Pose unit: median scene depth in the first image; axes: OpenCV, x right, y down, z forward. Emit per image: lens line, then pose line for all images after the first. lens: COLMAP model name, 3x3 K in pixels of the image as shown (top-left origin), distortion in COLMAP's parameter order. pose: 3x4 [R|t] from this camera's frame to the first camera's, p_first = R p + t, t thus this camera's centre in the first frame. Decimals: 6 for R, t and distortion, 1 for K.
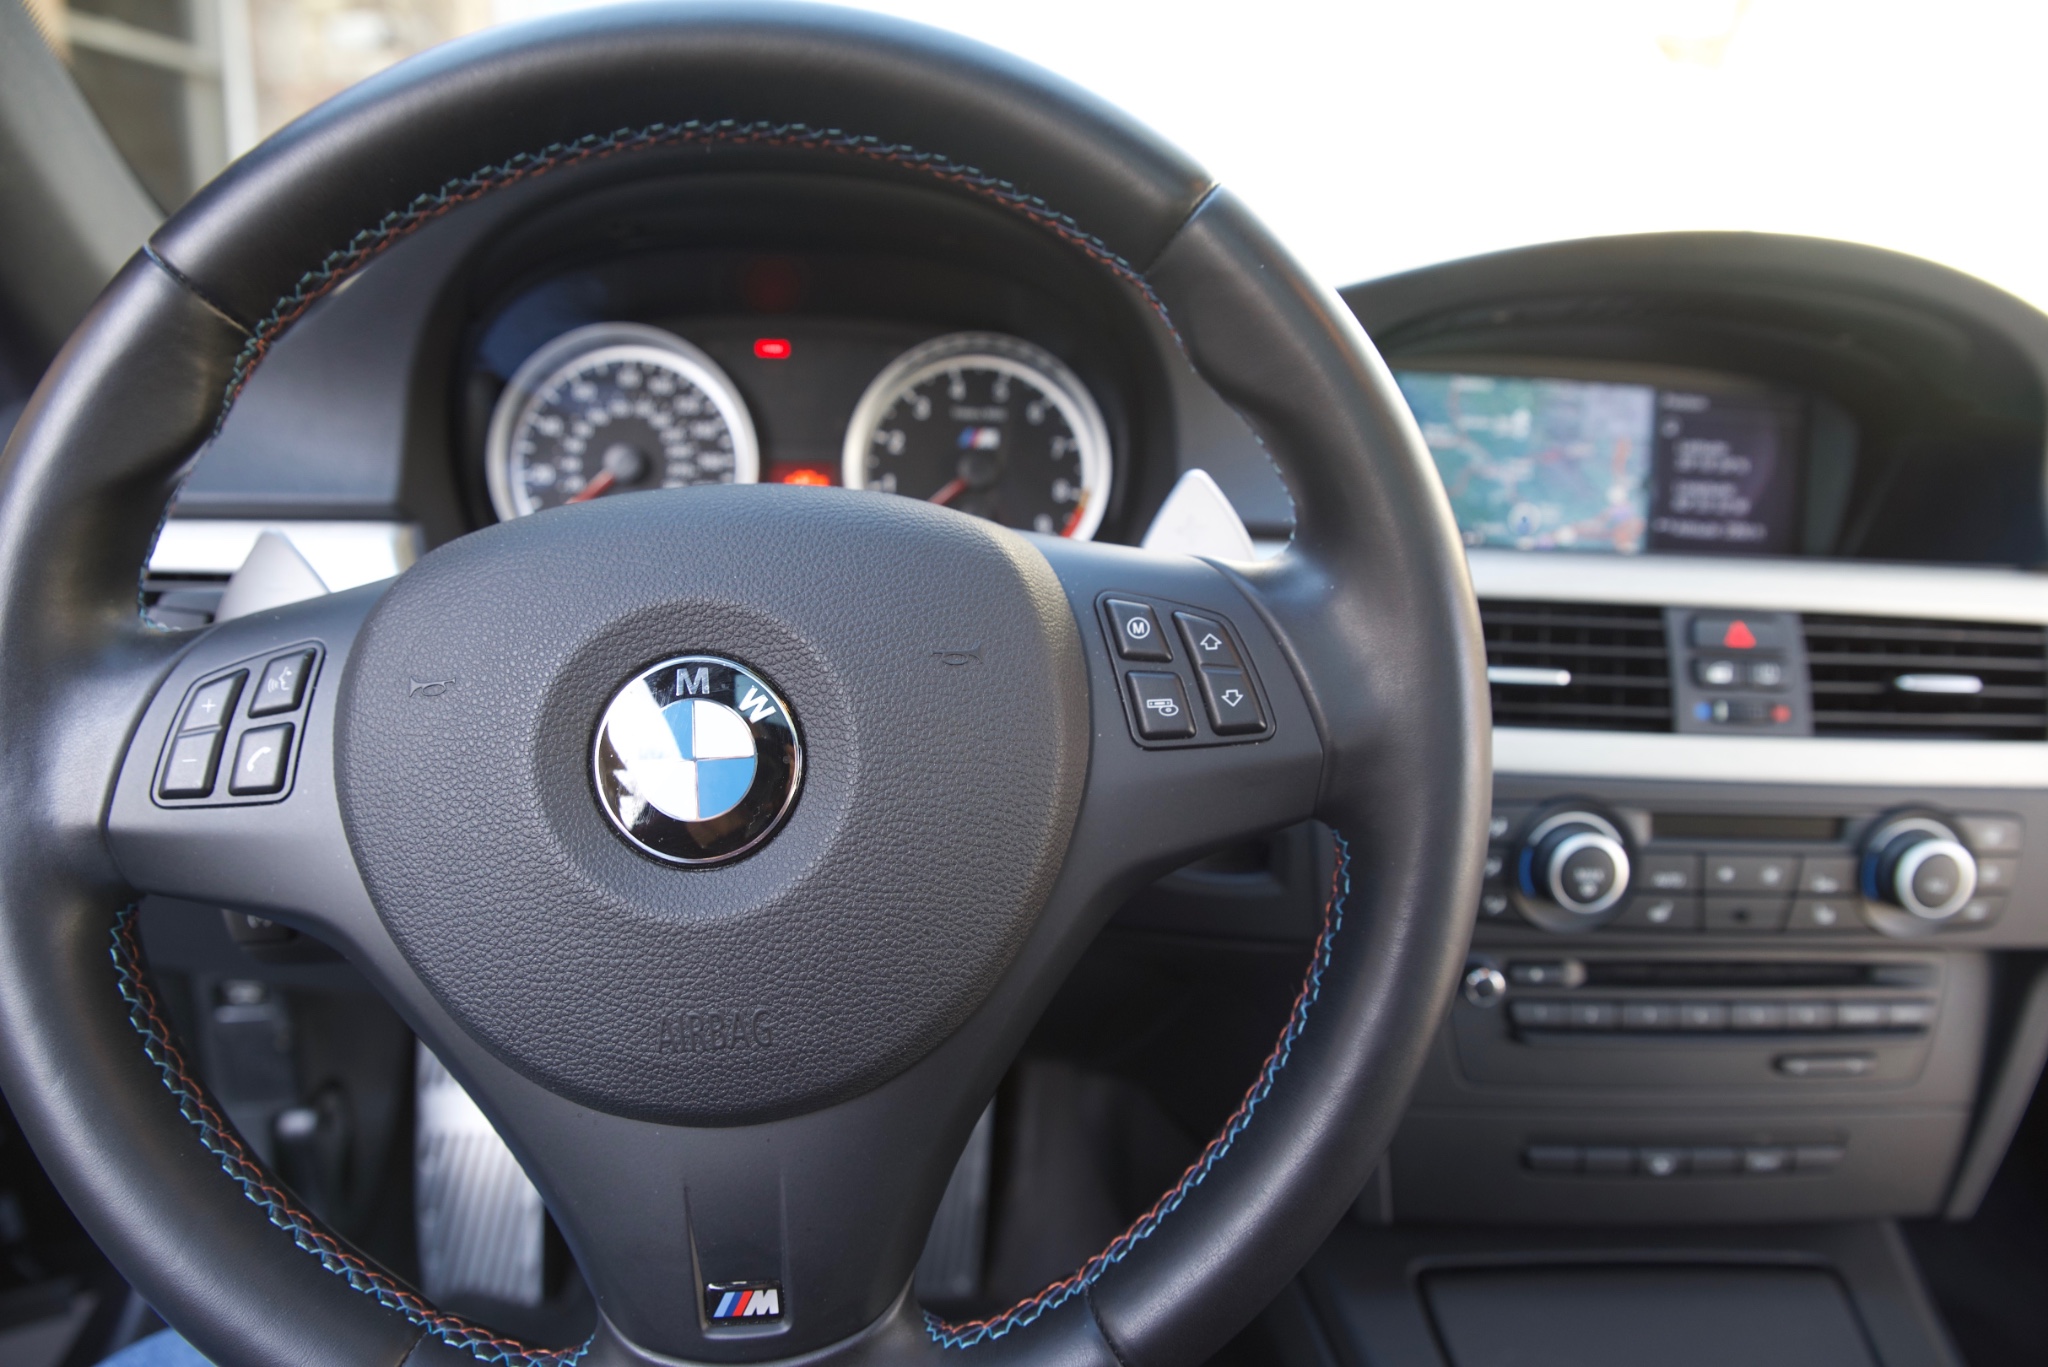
lens RADIAL K [[1319.1, 0, 1024.0], [0, 1319.1, 683.5], [0, 0, 1]] dist [-0.148657, 0.082741]
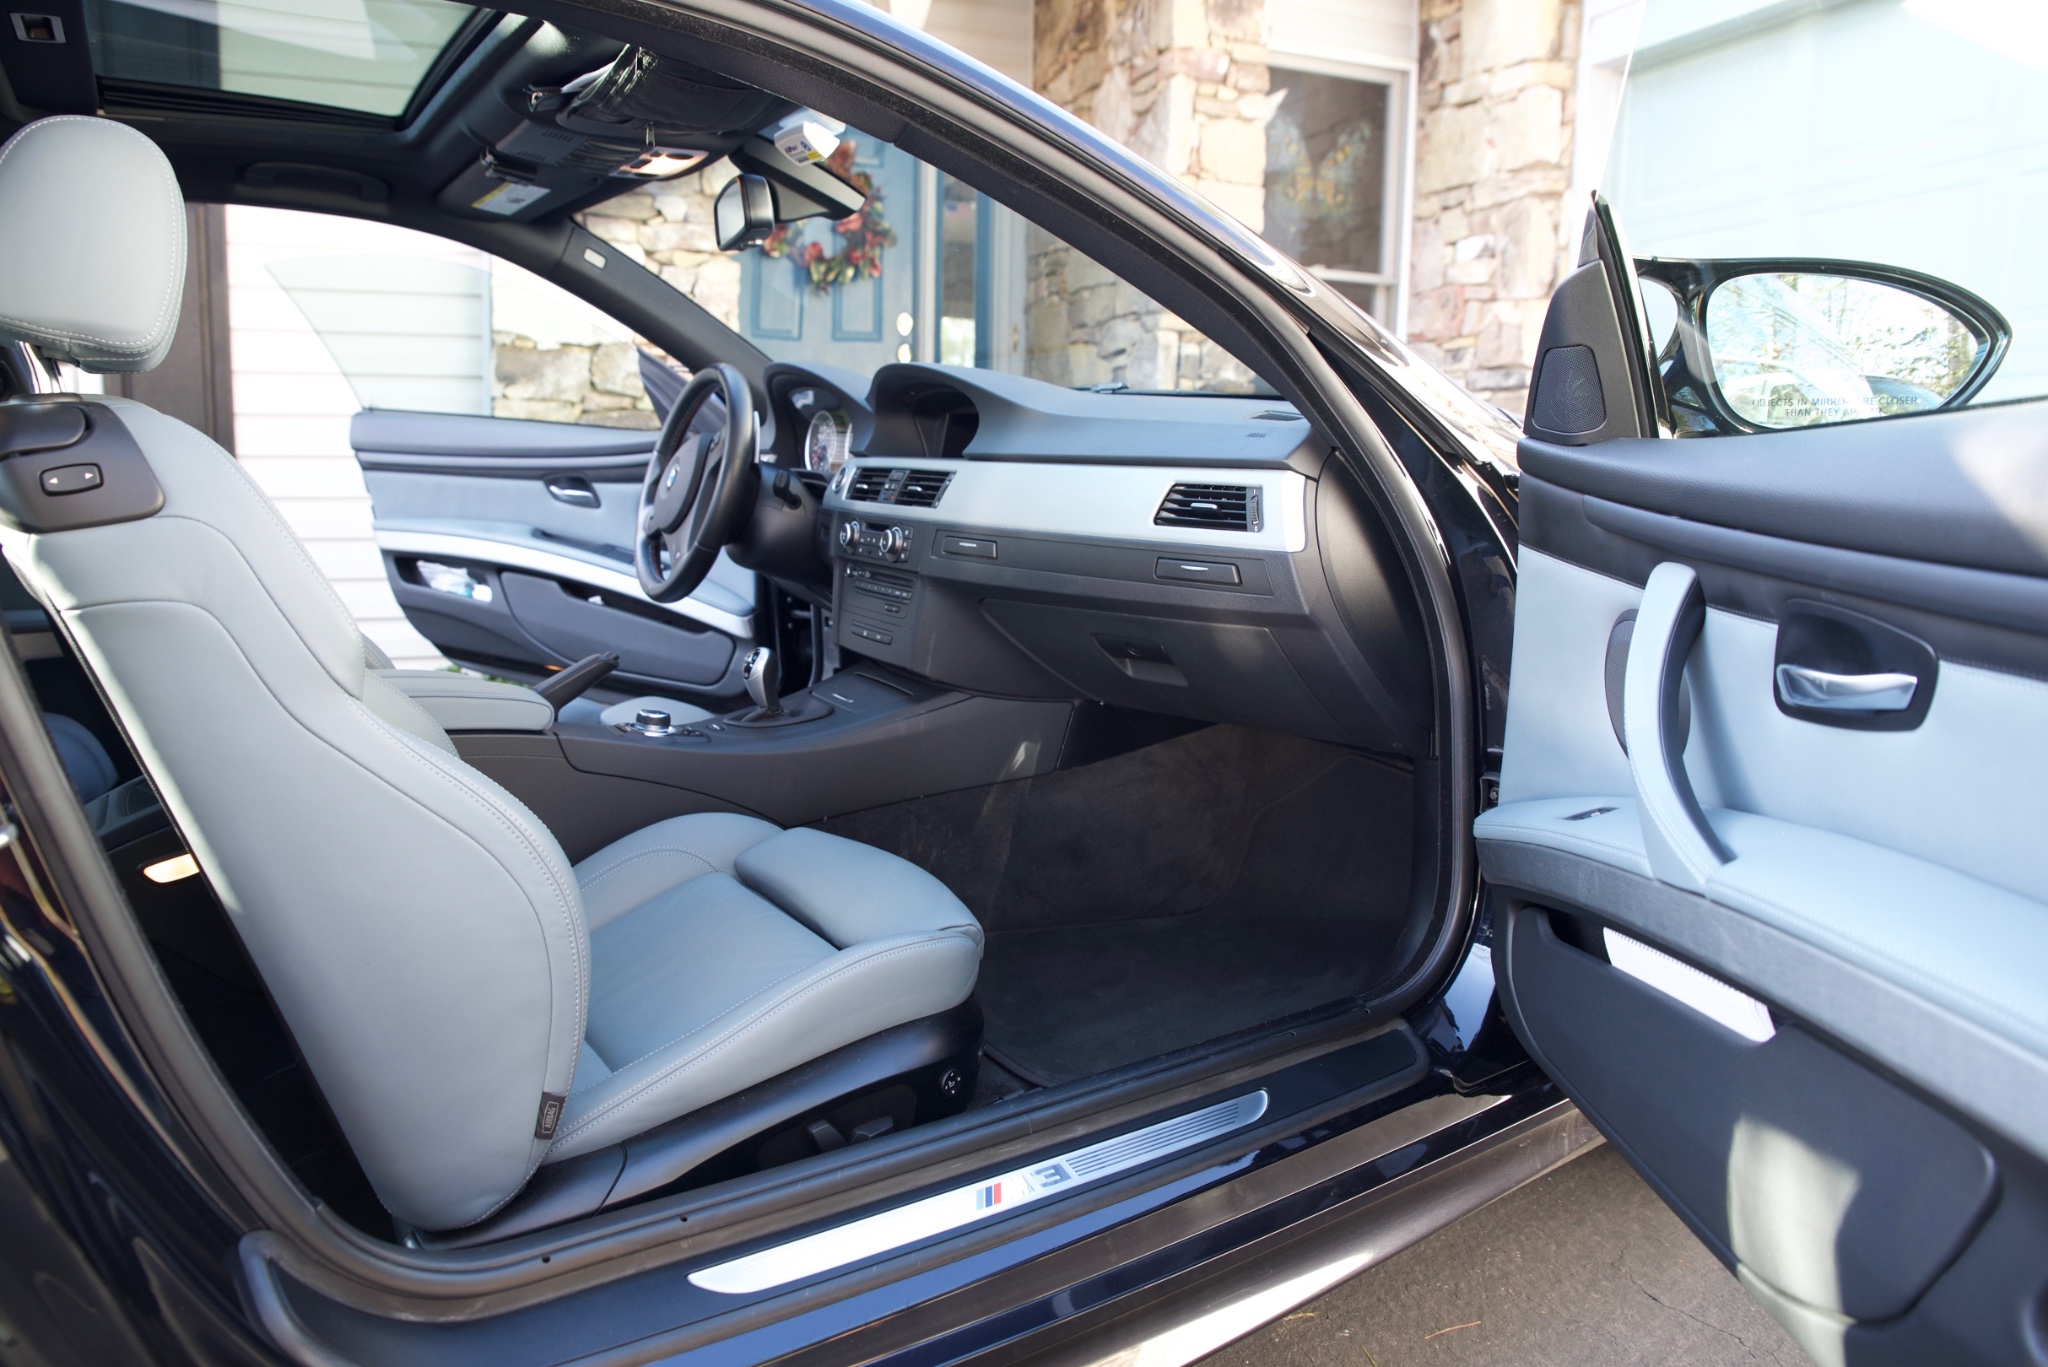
lens RADIAL K [[1360.9, 0, 1009.8], [0, 1360.9, 677.2], [0, 0, 1]] dist [-0.137640, 0.095566]
pose [[0.485510, 0.115874, -0.866518, 3.959906], [-0.240143, 0.970726, -0.004744, 0.434147], [0.840602, 0.210392, 0.499124, -0.453338]]
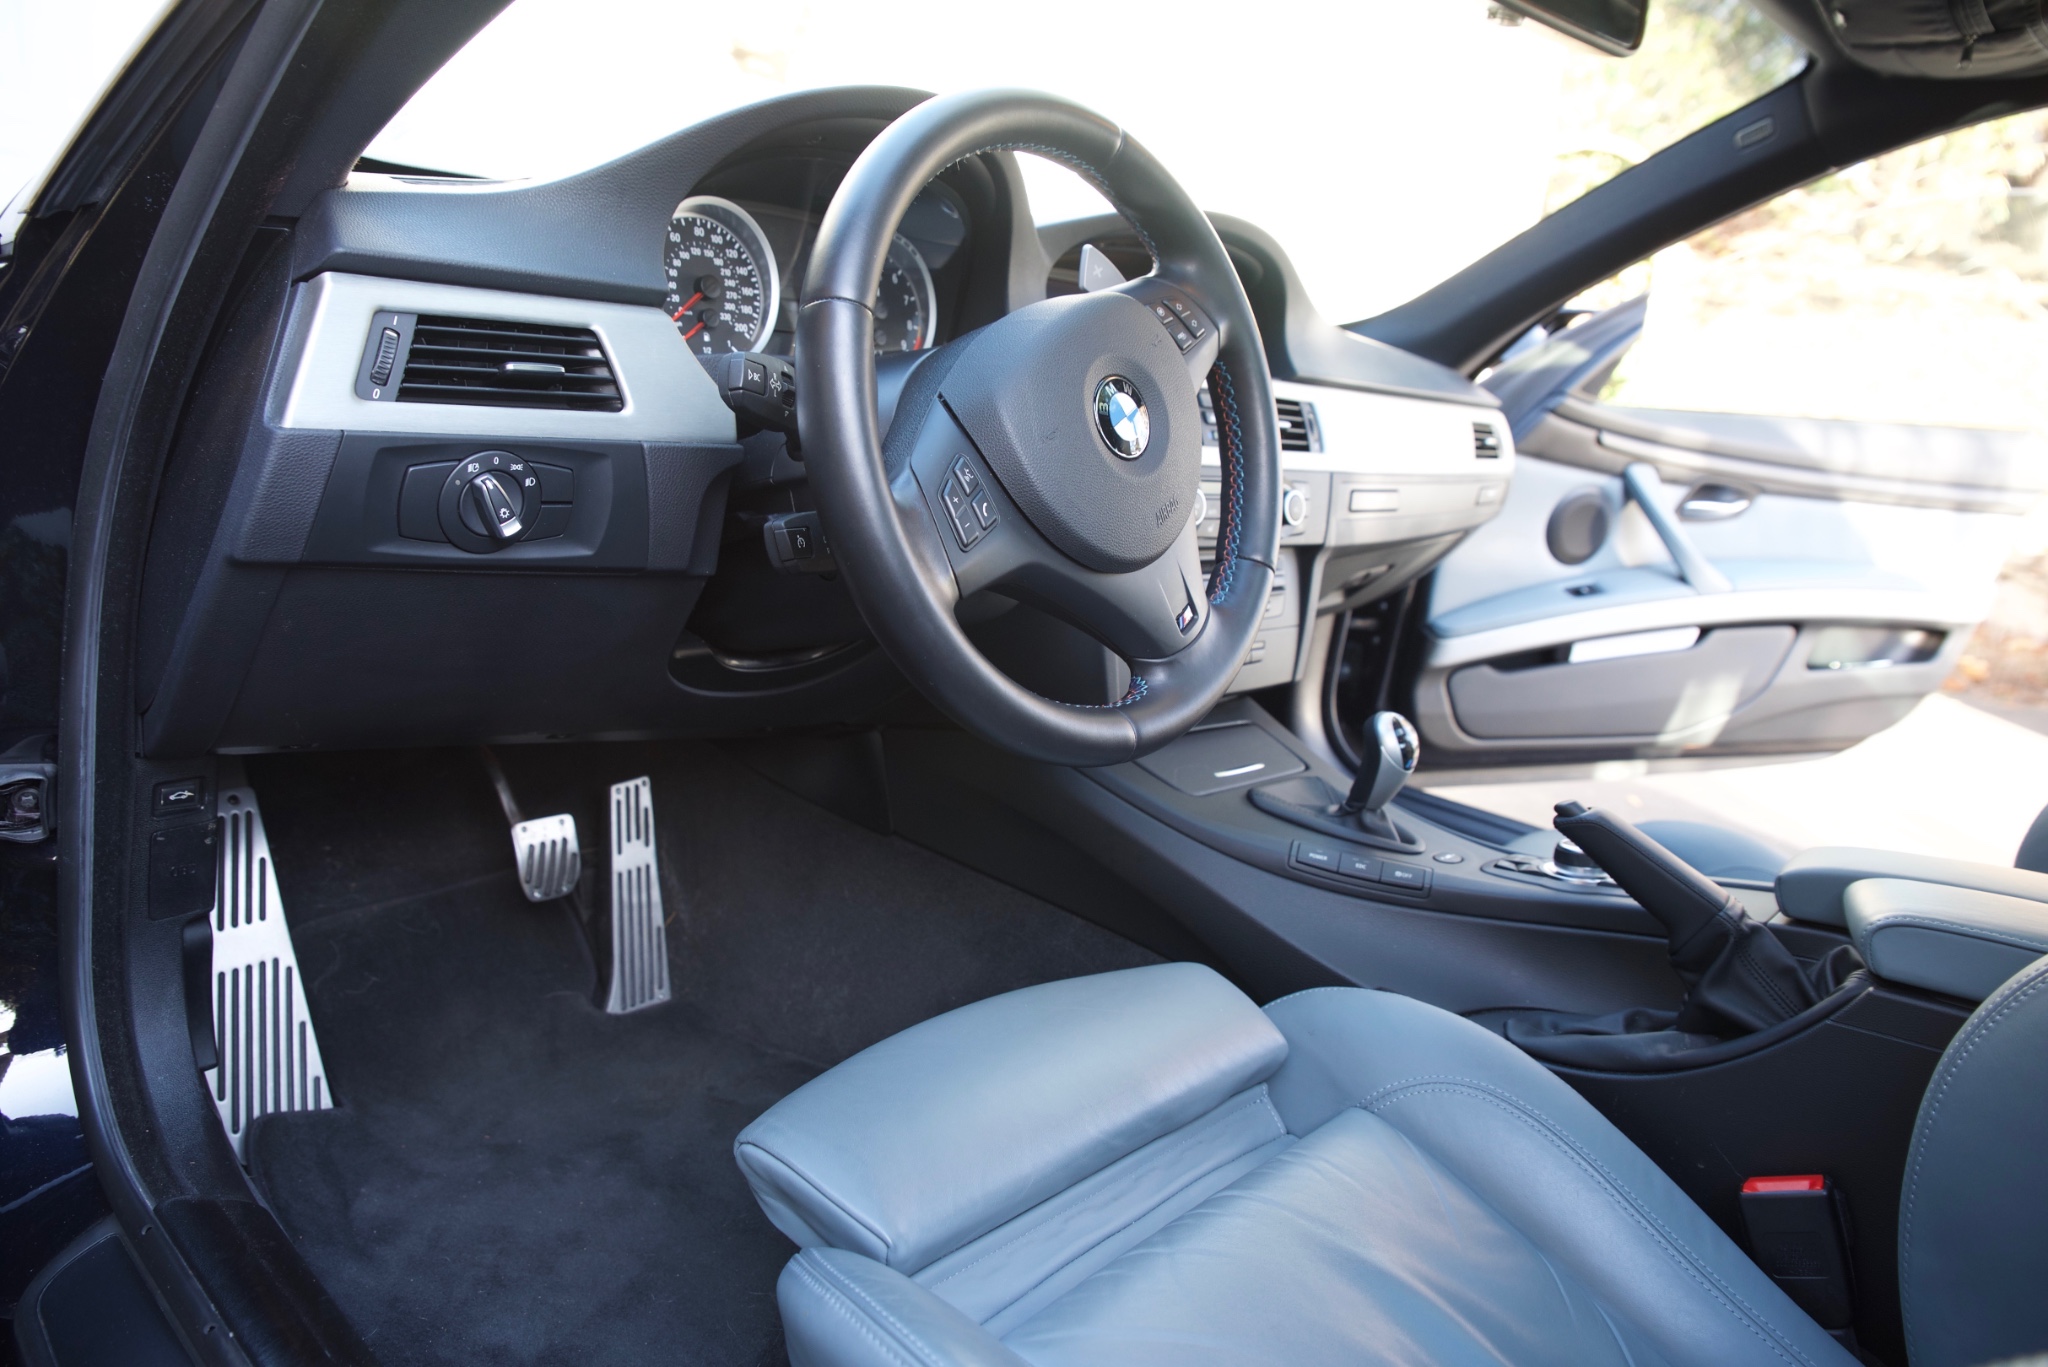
lens RADIAL K [[1350.6, 0, 1011.9], [0, 1350.6, 678.7], [0, 0, 1]] dist [-0.137927, 0.090362]
pose [[0.723937, -0.117981, 0.679703, -1.274049], [0.116742, 0.992009, 0.047850, 0.278122], [-0.679916, 0.044709, 0.731925, -0.398733]]
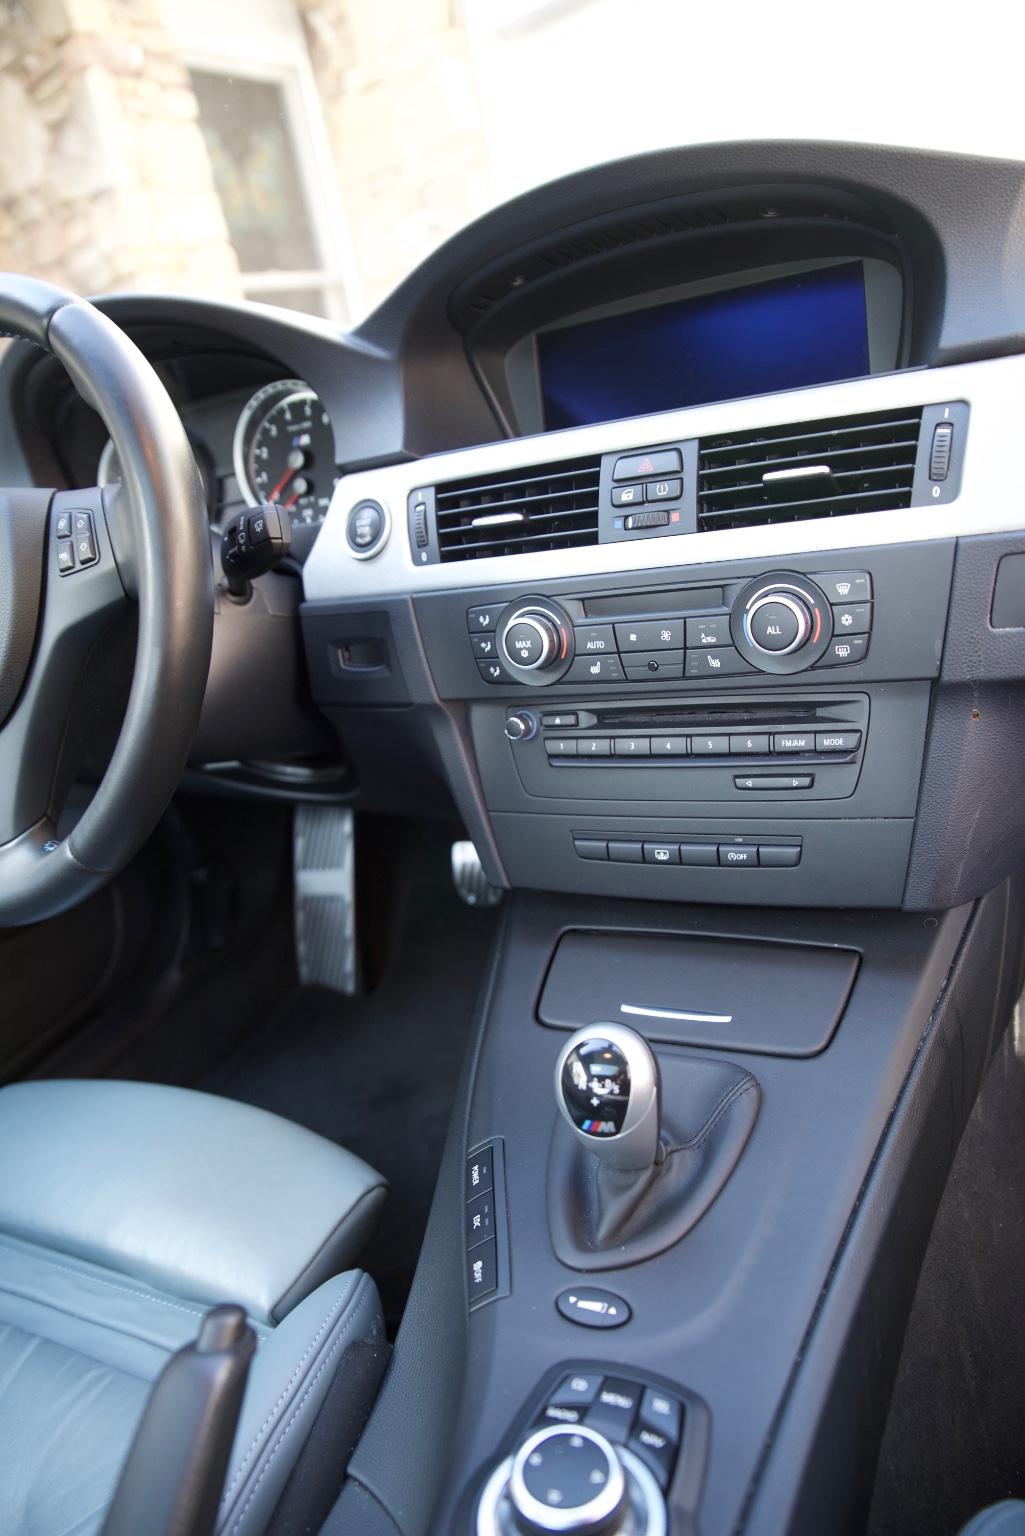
lens RADIAL K [[1012.9, 0, 503.0], [0, 1012.9, 779.8], [0, 0, 1]] dist [-0.137927, 0.090362]
pose [[0.850805, -0.030160, -0.524616, 0.992056], [0.088080, 0.992412, 0.085792, 0.194609], [0.518048, -0.119200, 0.847005, -0.040565]]
